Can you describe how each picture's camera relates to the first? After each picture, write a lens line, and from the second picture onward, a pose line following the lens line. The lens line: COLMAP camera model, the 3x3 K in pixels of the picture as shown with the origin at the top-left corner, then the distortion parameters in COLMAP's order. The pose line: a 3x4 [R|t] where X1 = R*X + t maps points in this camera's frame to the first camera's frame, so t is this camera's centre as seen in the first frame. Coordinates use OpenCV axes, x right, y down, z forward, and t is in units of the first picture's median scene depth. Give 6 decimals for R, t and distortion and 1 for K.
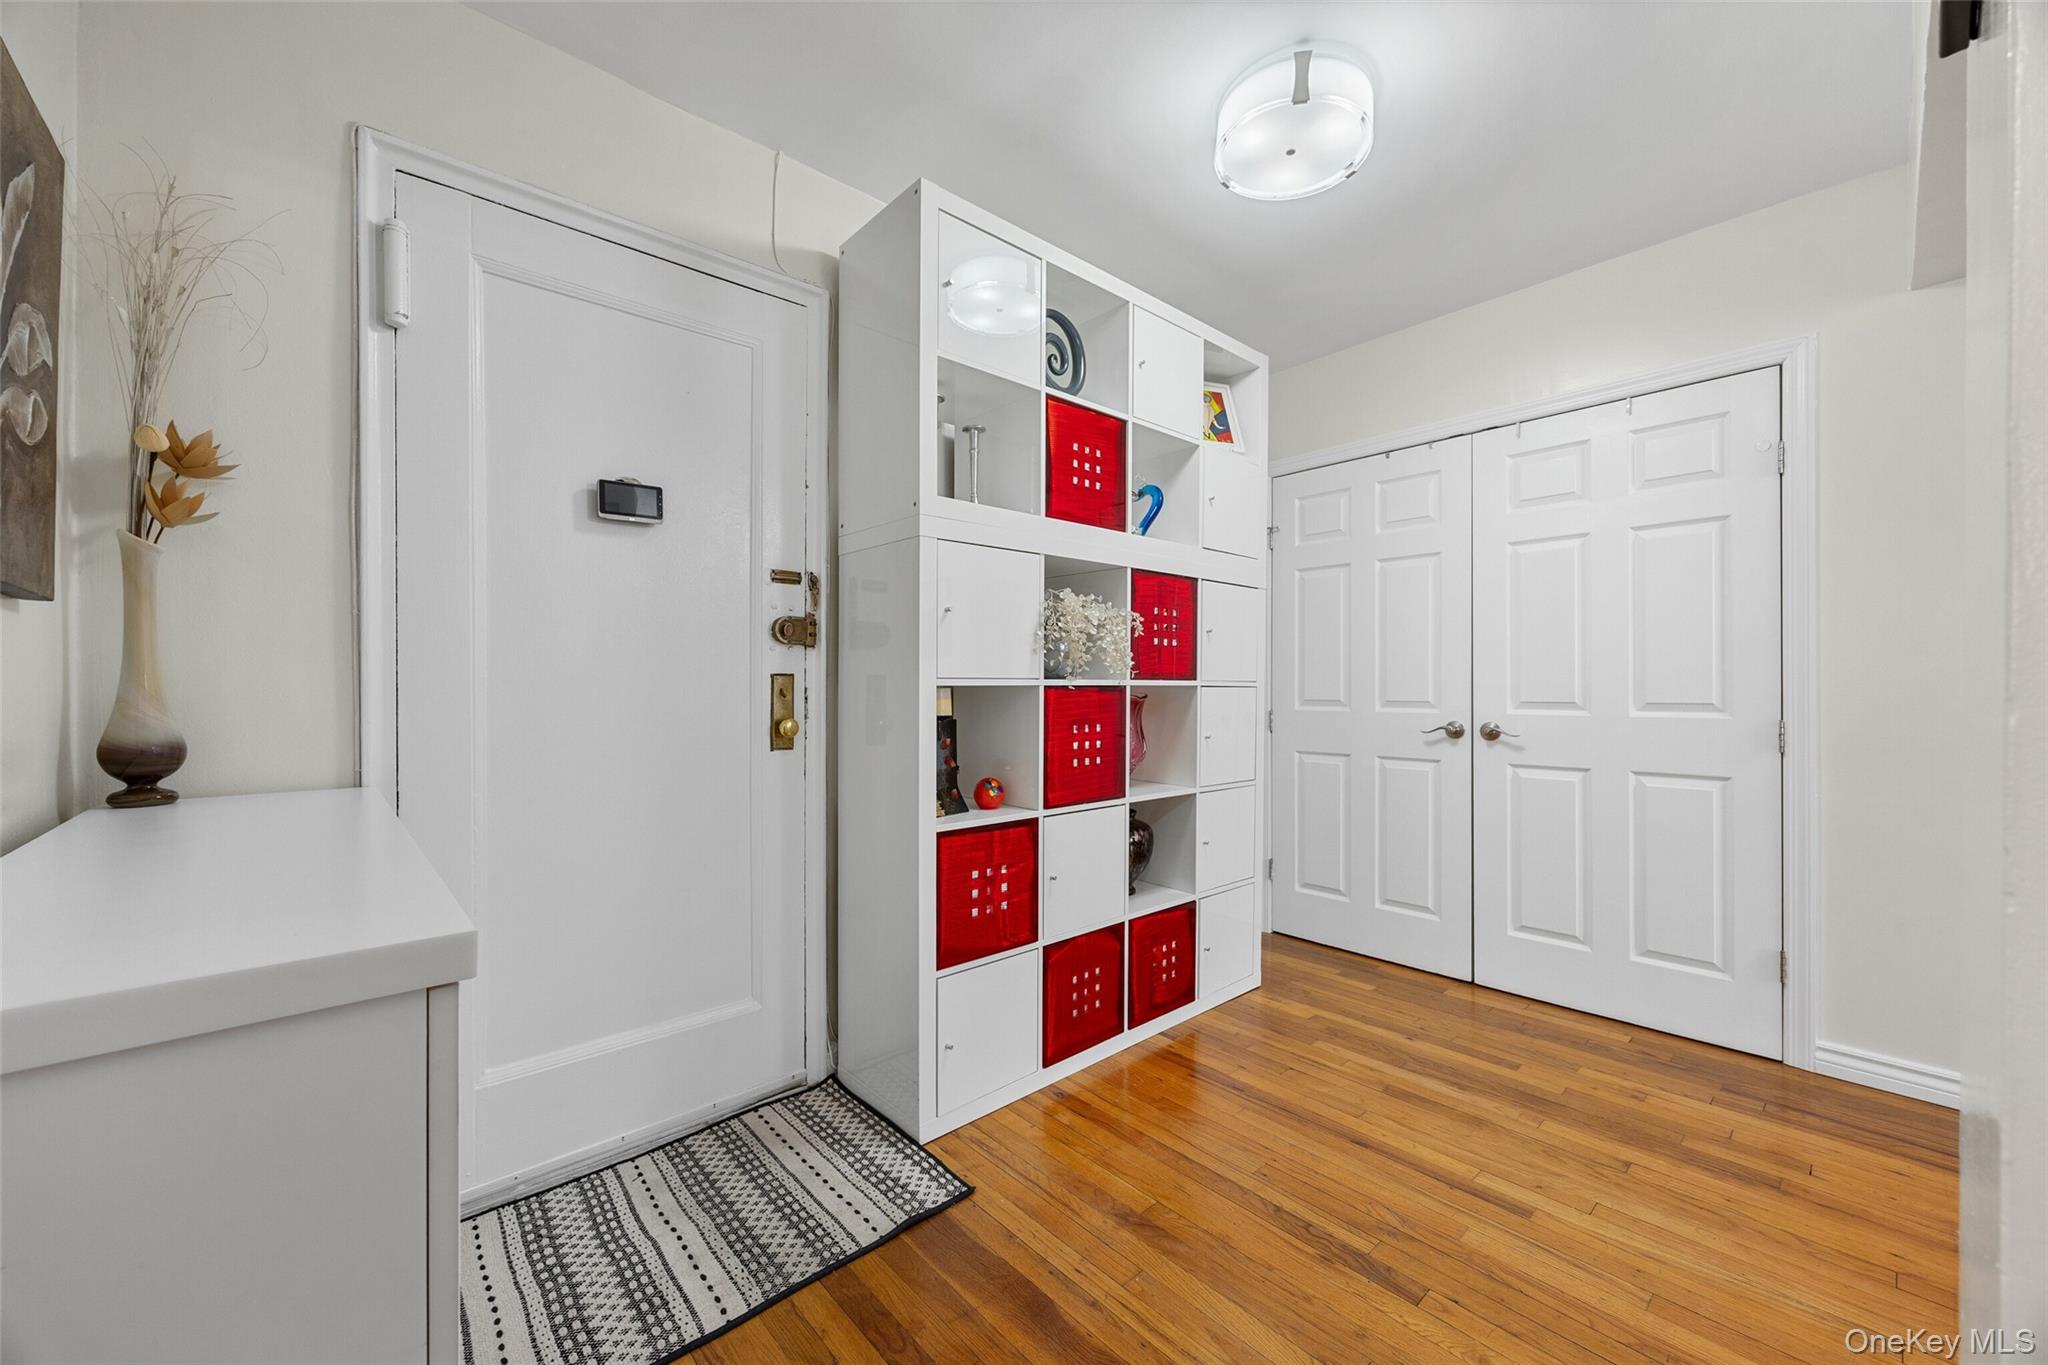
lens RADIAL K [[795.2, 0, 1031.0], [0, 795.2, 695.4], [0, 0, 1]] dist [-0.000354, 0.000740]
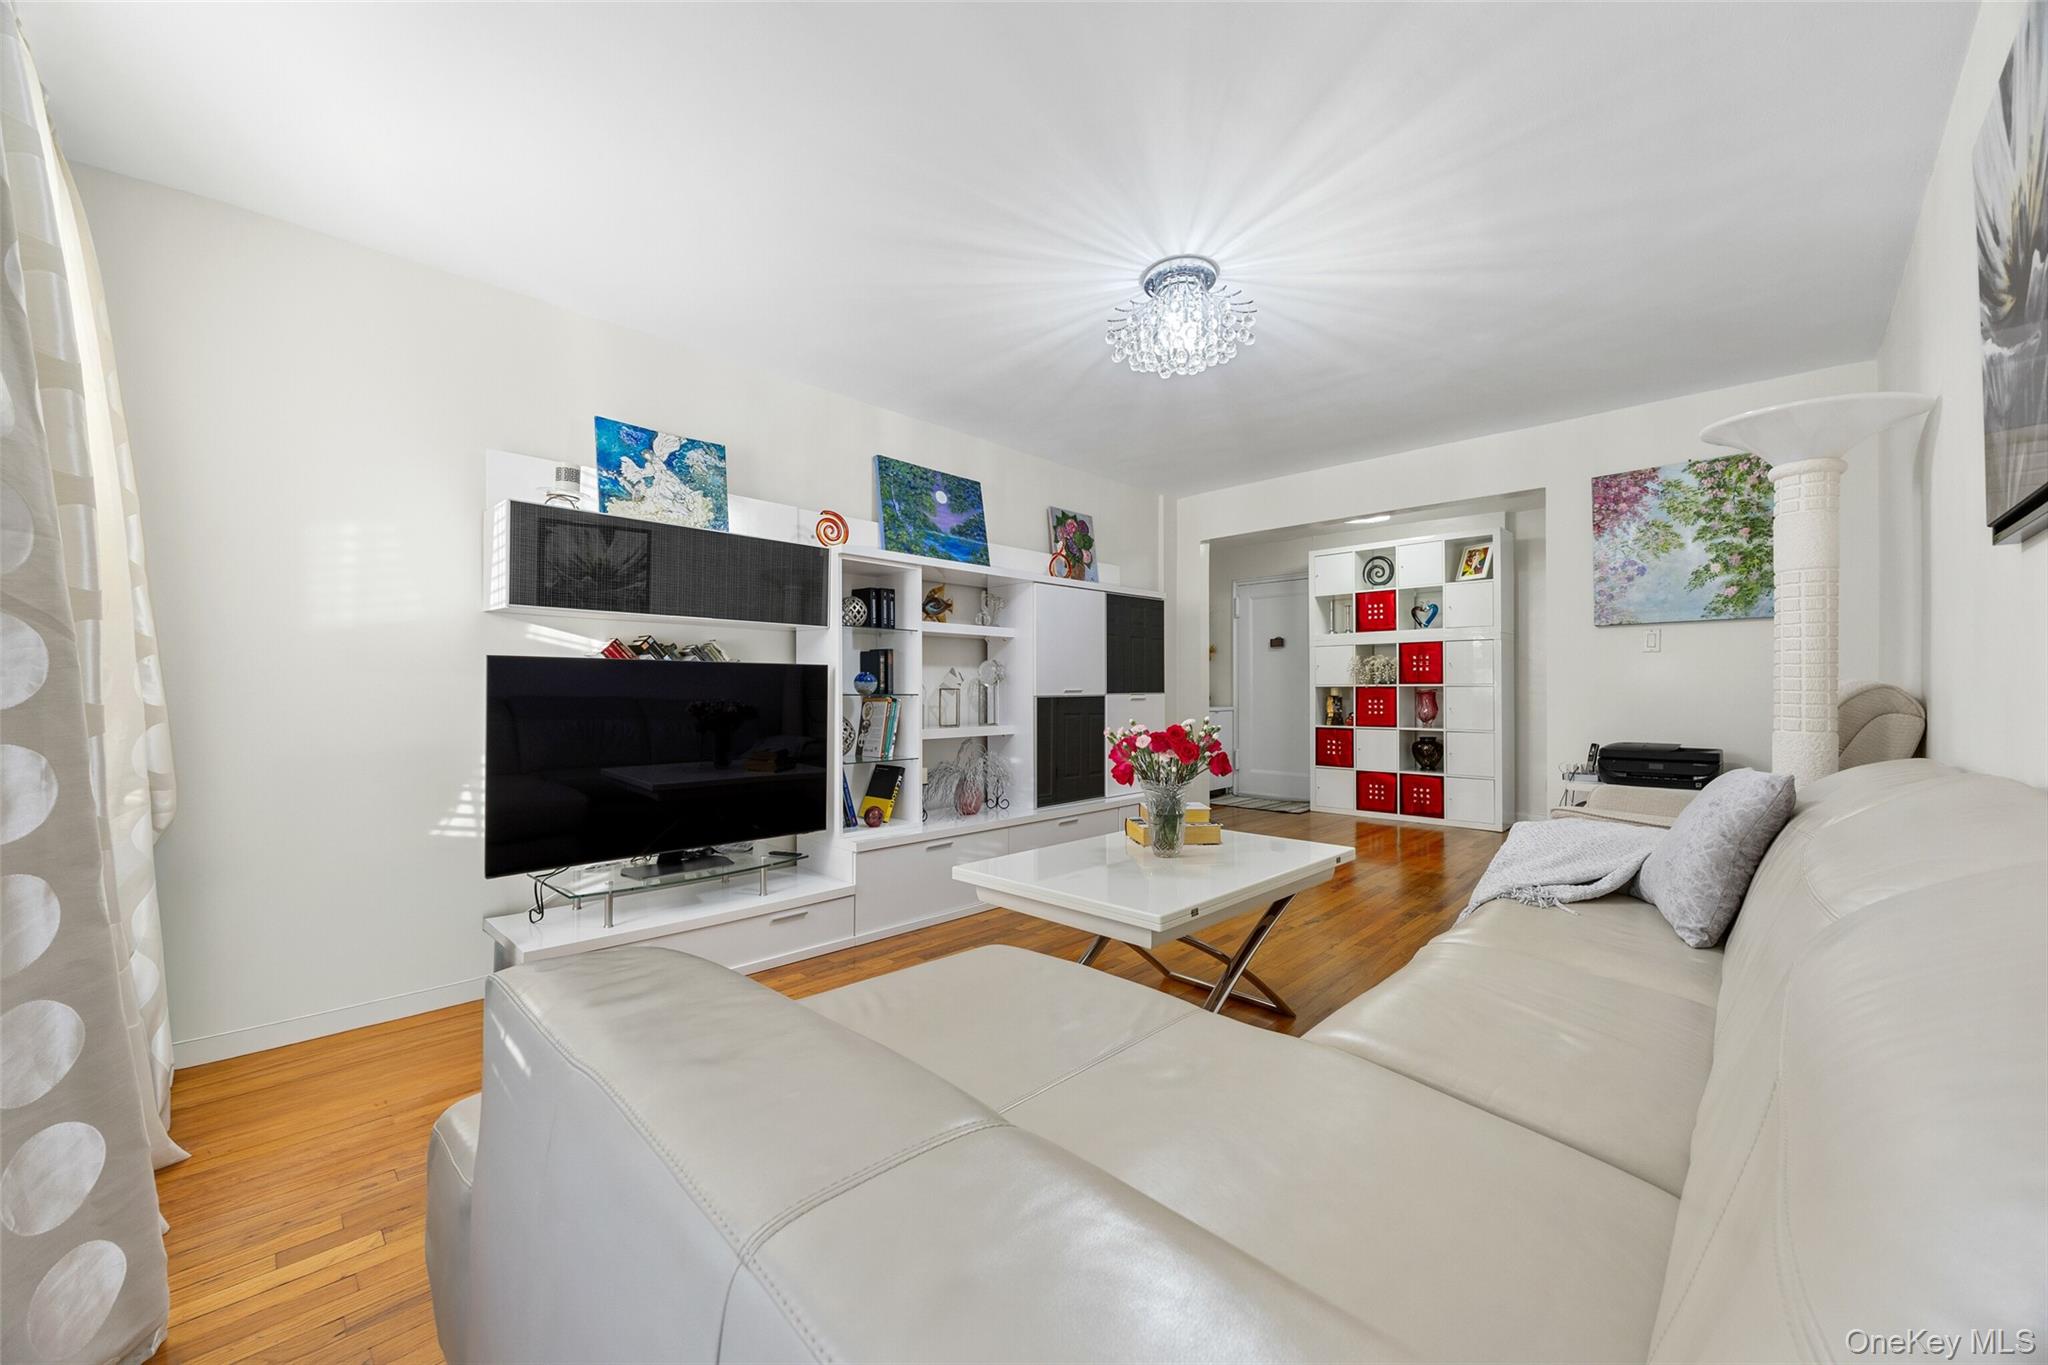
lens RADIAL K [[795.2, 0, 1040.6], [0, 795.2, 697.4], [0, 0, 1]] dist [-0.000354, 0.000740]
pose [[0.092336, 0.006851, -0.995704, 2.861284], [-0.012964, 0.999900, 0.005677, 0.027993], [0.995643, 0.012384, 0.092416, -0.492449]]
